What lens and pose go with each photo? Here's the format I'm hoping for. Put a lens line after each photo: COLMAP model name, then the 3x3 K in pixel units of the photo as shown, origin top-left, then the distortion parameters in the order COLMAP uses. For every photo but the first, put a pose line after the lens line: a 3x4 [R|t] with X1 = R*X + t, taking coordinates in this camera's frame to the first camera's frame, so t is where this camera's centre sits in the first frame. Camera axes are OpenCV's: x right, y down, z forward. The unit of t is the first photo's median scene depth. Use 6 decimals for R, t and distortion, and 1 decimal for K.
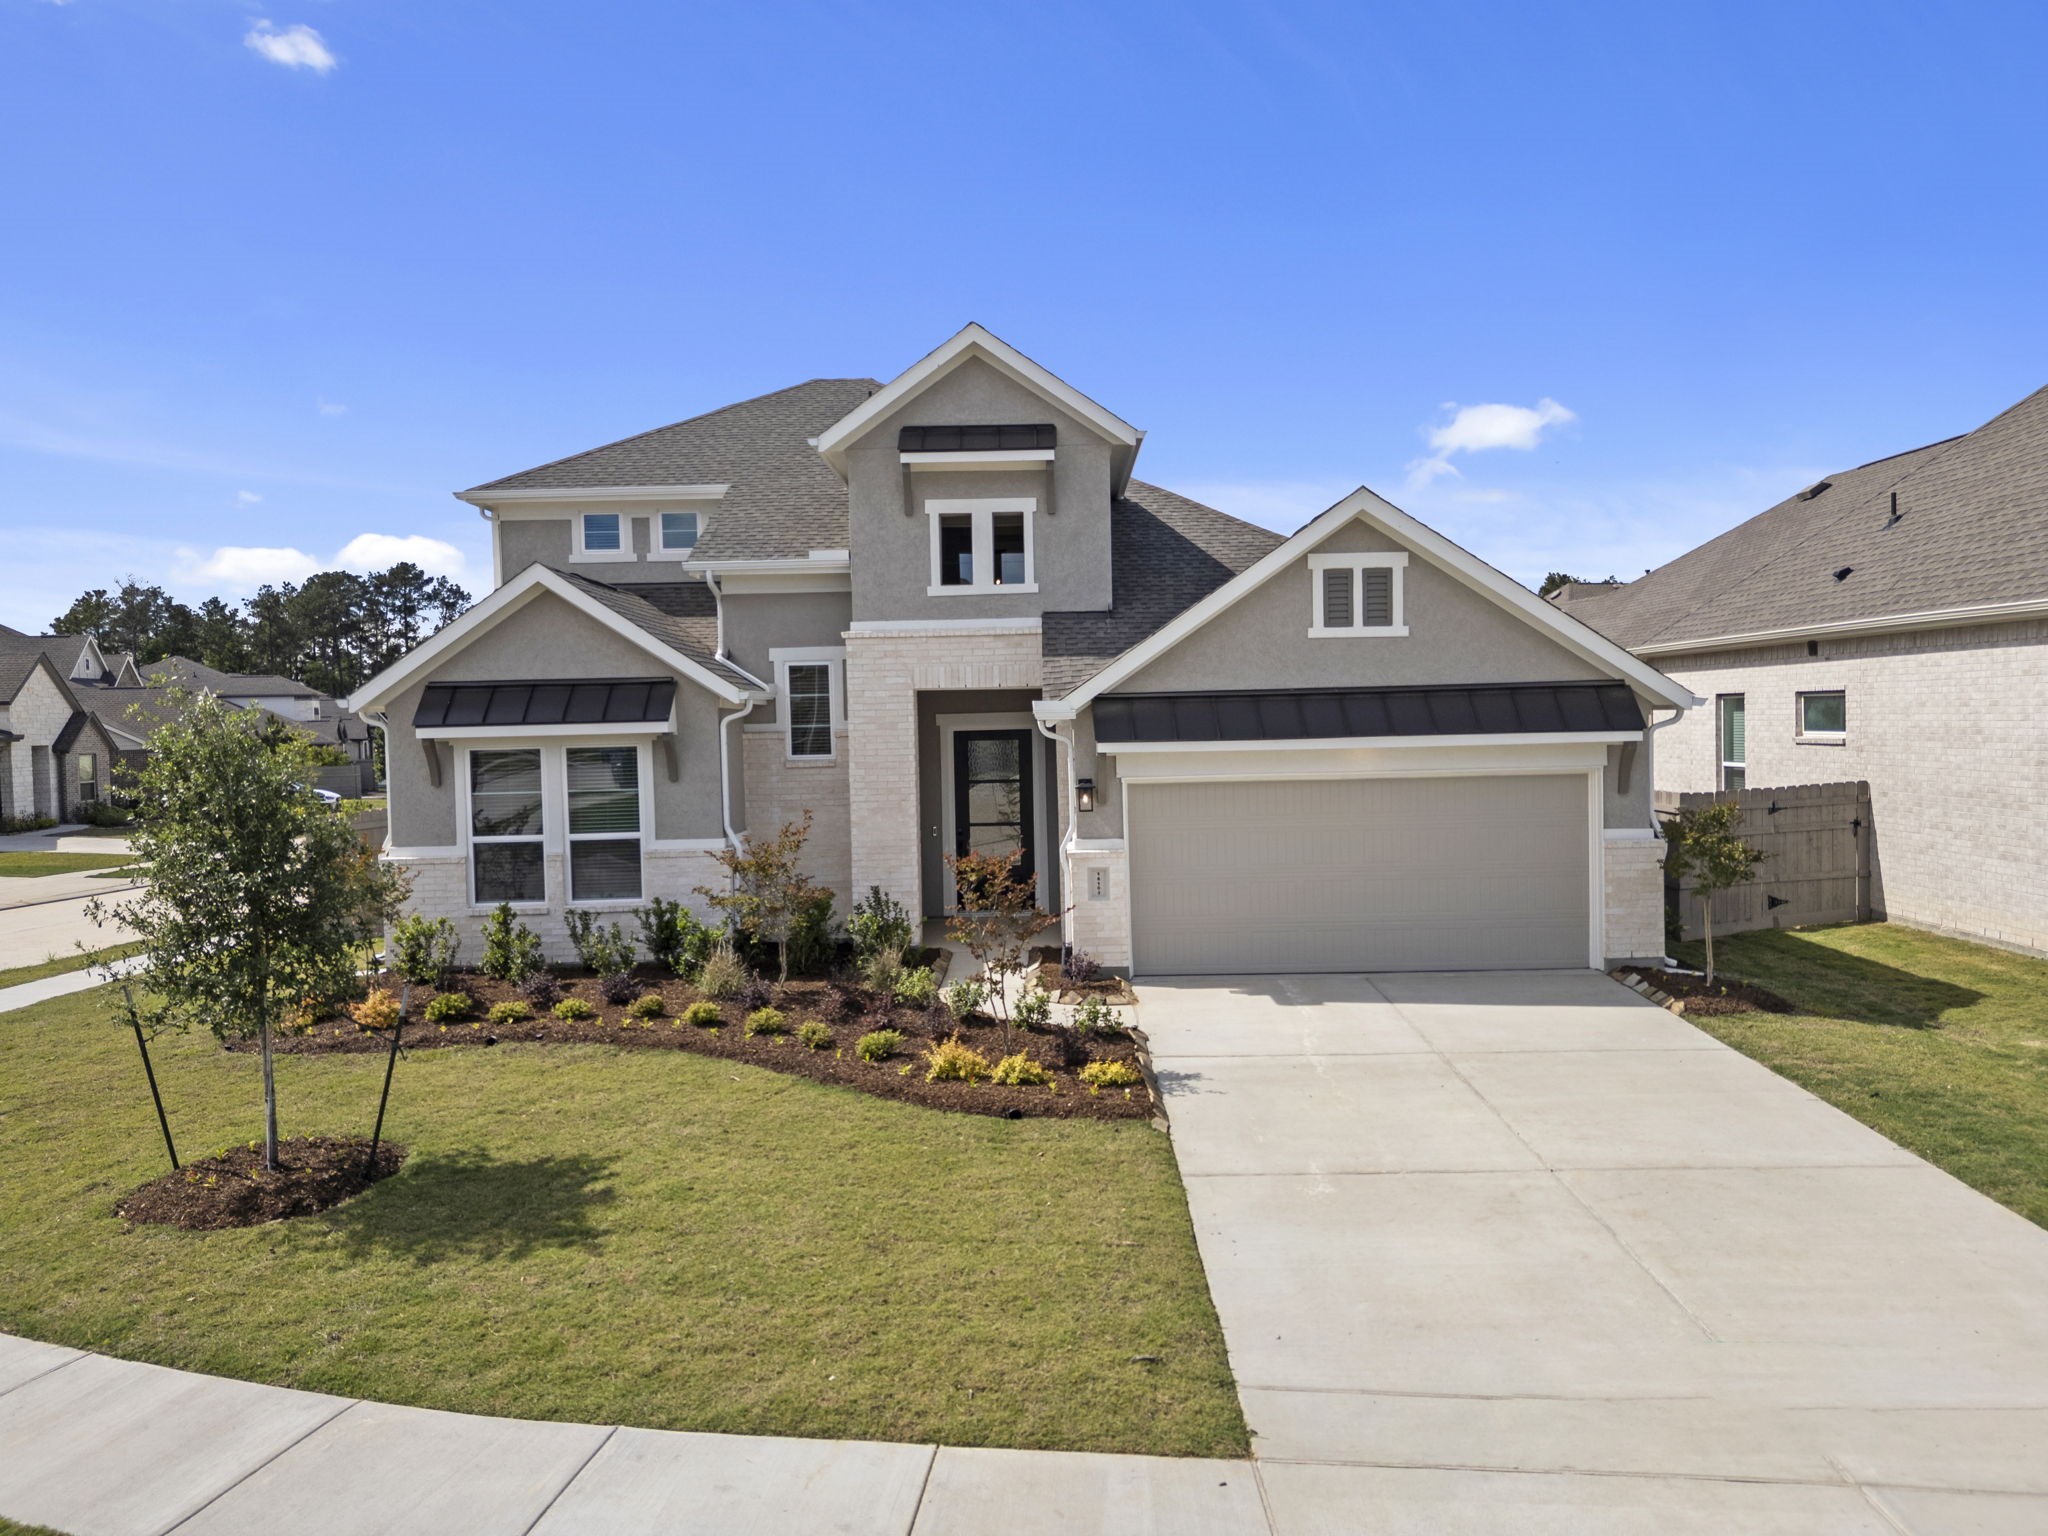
lens RADIAL K [[1501.1, 0, 1023.5], [0, 1501.1, 773.6], [0, 0, 1]] dist [0.051252, -0.038663]
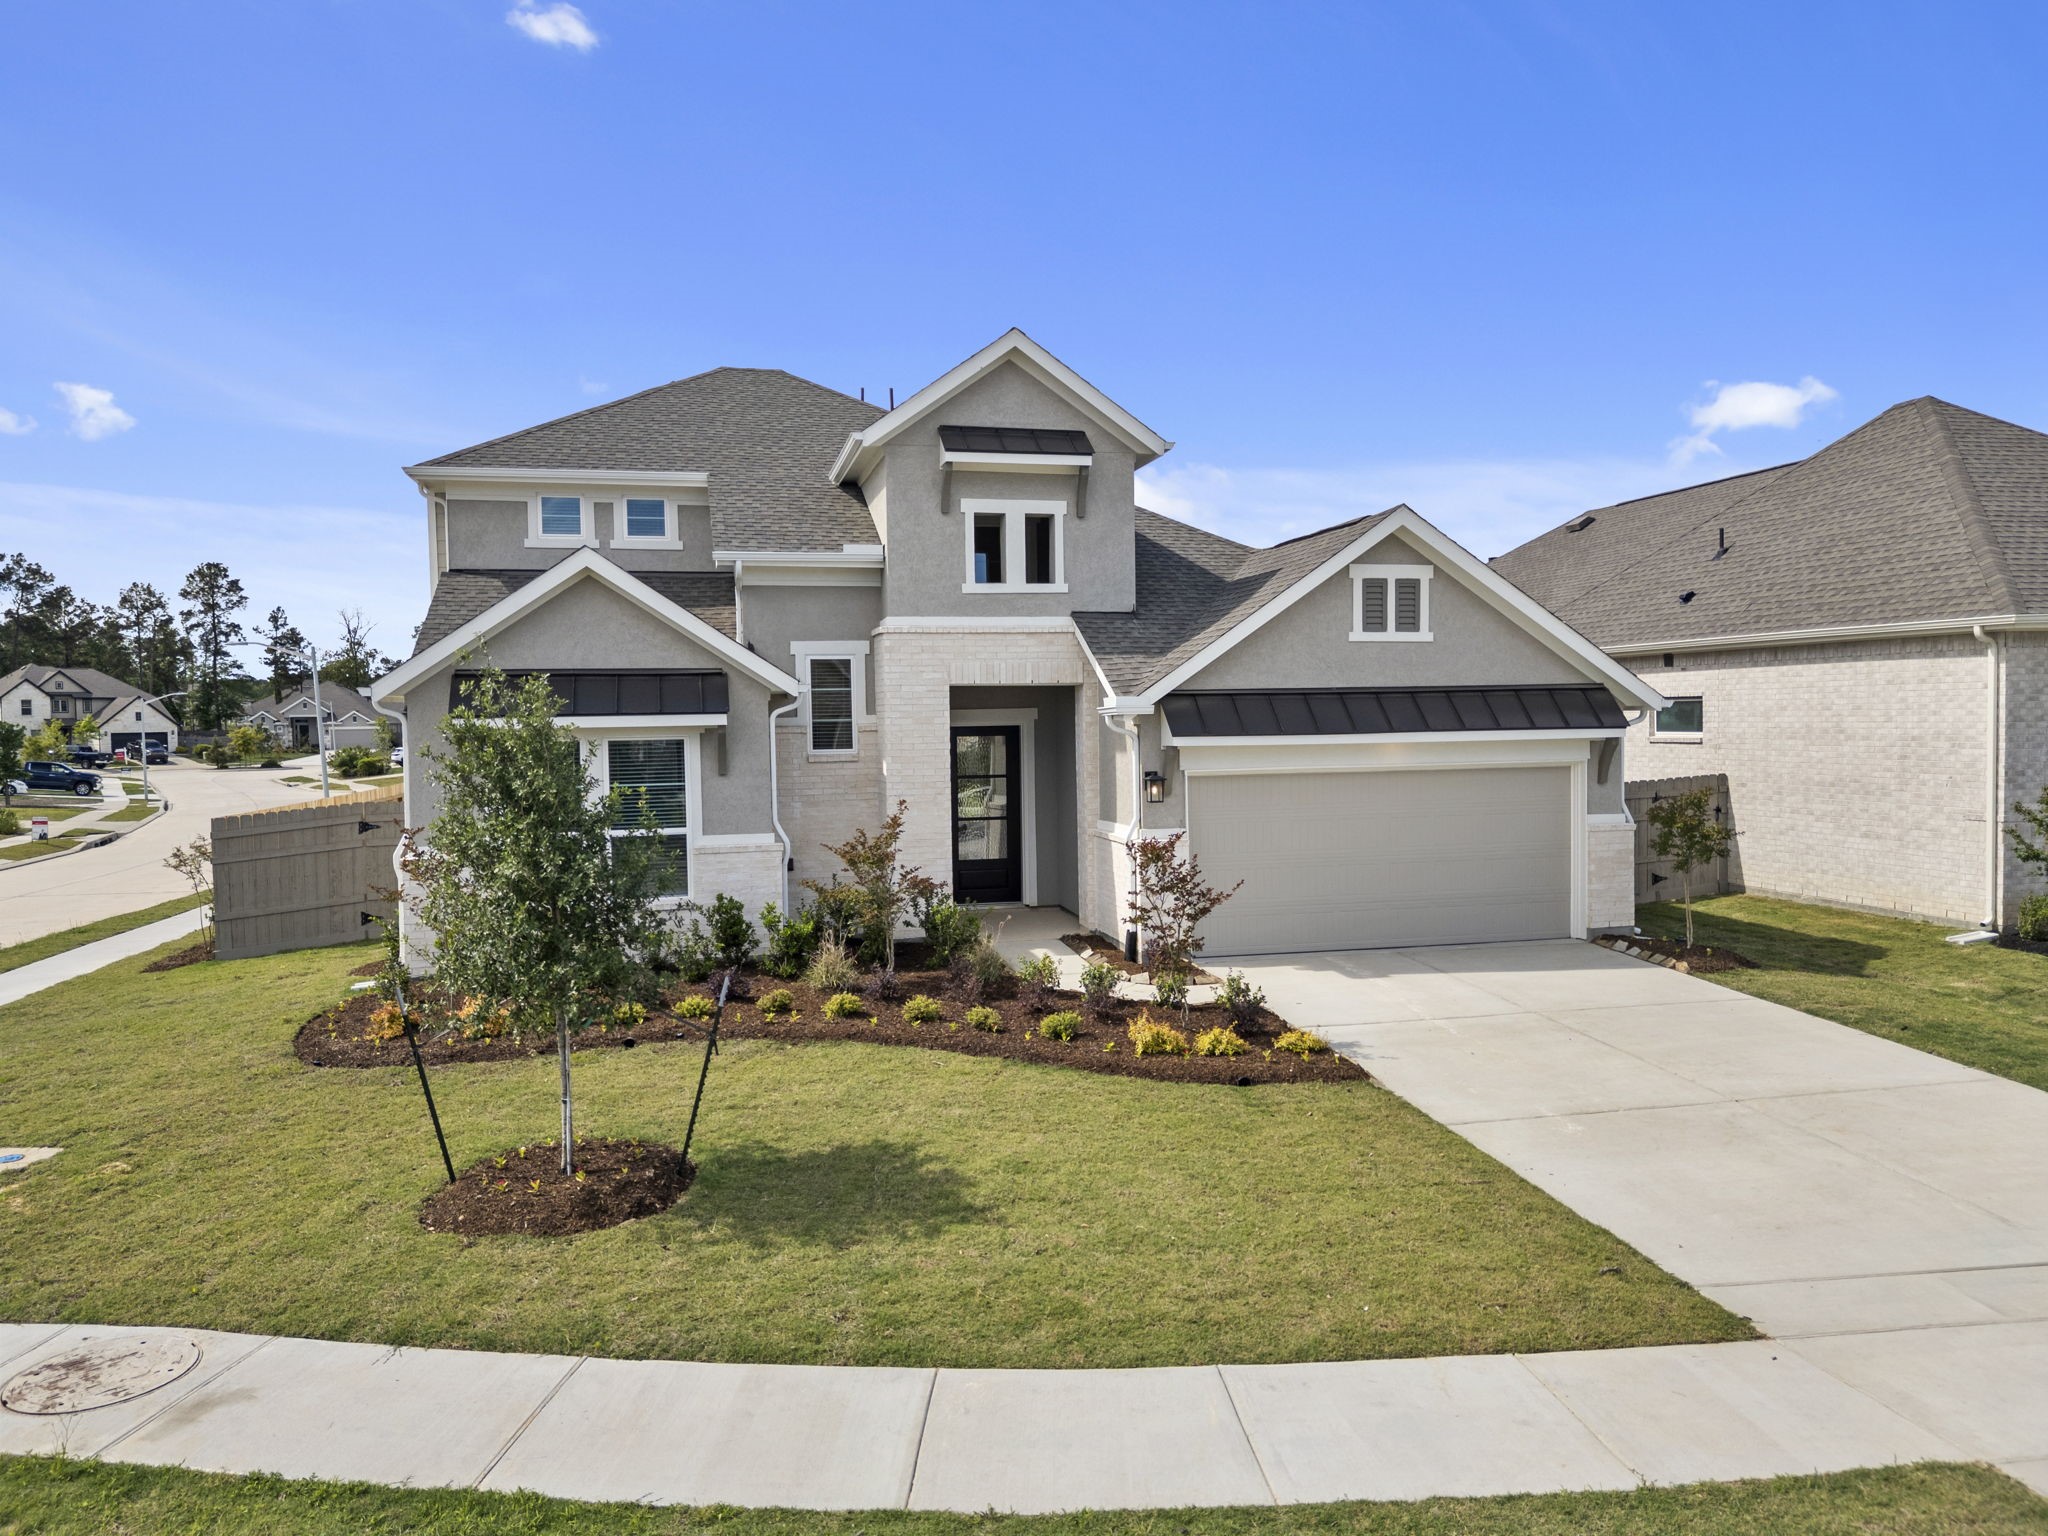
lens RADIAL K [[1501.1, 0, 1054.3], [0, 1501.1, 773.2], [0, 0, 1]] dist [0.051252, -0.038663]
pose [[0.968317, -0.001827, 0.249716, -0.289038], [0.002717, 0.999991, -0.003222, 0.008099], [-0.249708, 0.003798, 0.968314, 0.000212]]
